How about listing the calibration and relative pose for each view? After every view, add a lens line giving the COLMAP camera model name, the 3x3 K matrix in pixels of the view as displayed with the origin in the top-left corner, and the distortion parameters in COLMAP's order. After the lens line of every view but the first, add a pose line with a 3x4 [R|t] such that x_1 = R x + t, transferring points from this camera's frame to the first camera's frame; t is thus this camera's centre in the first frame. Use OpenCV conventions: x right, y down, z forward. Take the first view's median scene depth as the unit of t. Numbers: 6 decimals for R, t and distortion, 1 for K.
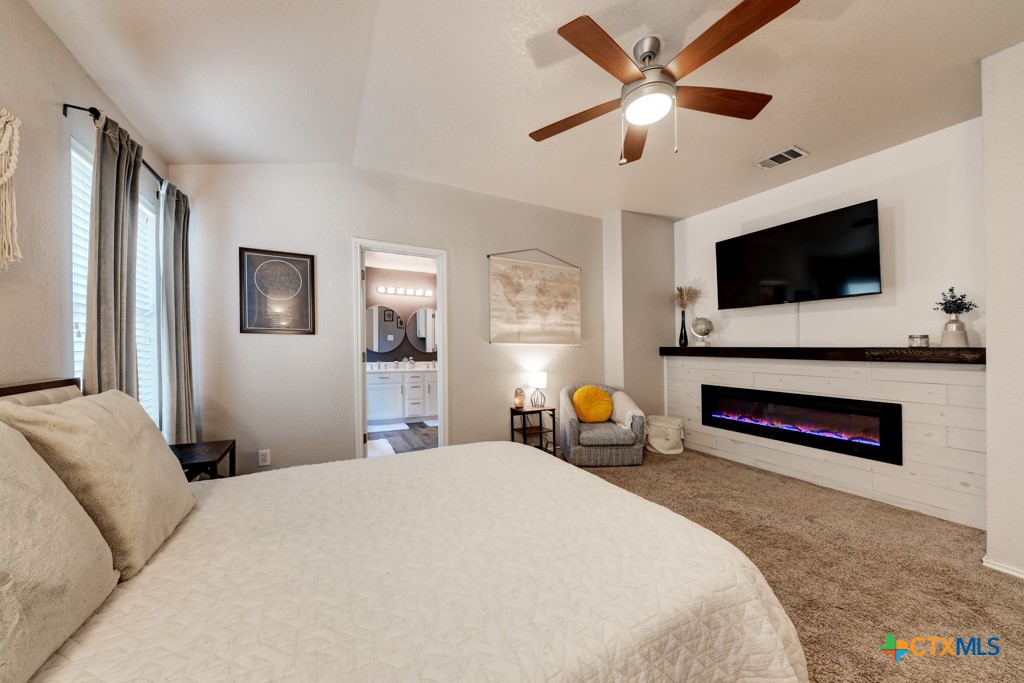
lens RADIAL K [[360.6, 0, 512.0], [0, 360.6, 341.5], [0, 0, 1]] dist [-0.000260, -0.000026]
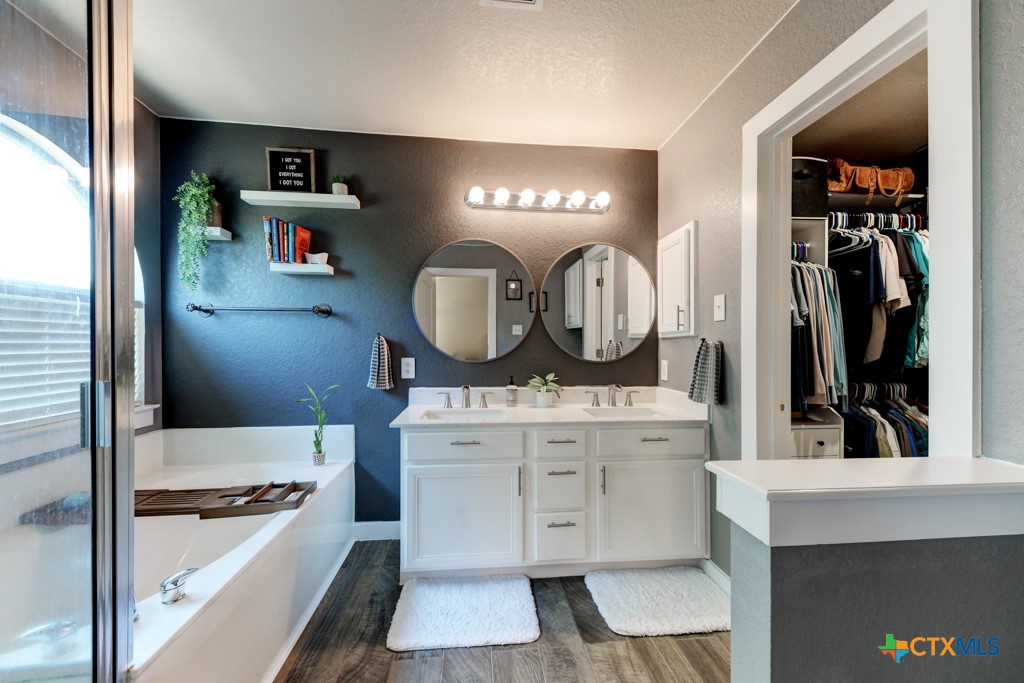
lens RADIAL K [[379.1, 0, 512.0], [0, 379.1, 341.5], [0, 0, 1]] dist [0.001007, -0.000075]
pose [[0.926126, 0.012953, -0.376992, -0.146757], [-0.012243, 0.999916, 0.004278, 0.006160], [0.377016, 0.000653, 0.926207, 0.537394]]
